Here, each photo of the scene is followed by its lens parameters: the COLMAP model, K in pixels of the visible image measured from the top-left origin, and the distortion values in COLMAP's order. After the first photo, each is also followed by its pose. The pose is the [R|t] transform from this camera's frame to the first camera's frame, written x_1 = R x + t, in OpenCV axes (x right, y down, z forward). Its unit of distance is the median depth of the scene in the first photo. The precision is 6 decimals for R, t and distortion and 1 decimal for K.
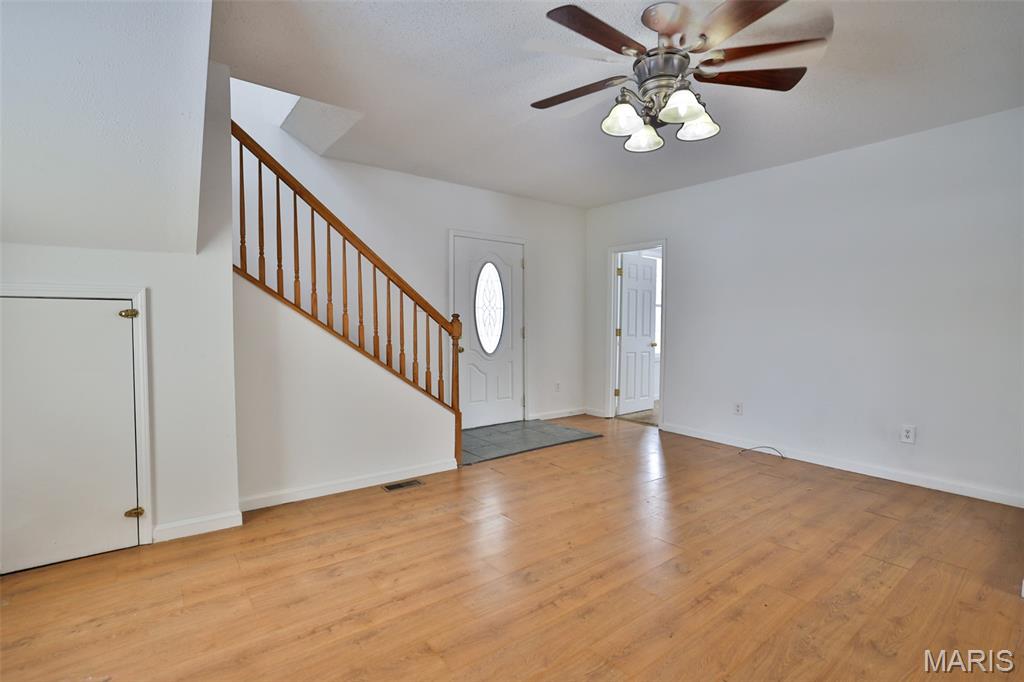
lens RADIAL K [[468.7, 0, 512.0], [0, 468.7, 341.0], [0, 0, 1]] dist [-0.034320, 0.000298]
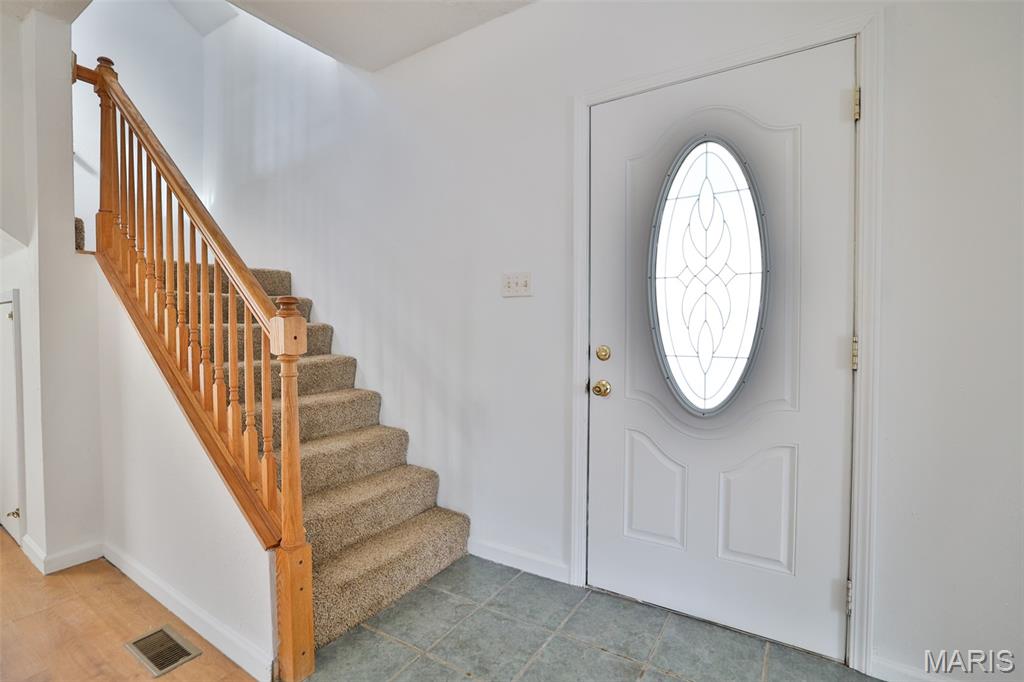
lens RADIAL K [[468.7, 0, 512.0], [0, 468.7, 341.0], [0, 0, 1]] dist [-0.034320, 0.000298]
pose [[0.348767, 0.023419, -0.936917, 0.217962], [-0.032817, 0.999380, 0.012765, -0.023043], [0.936635, 0.026295, 0.349319, 0.752866]]
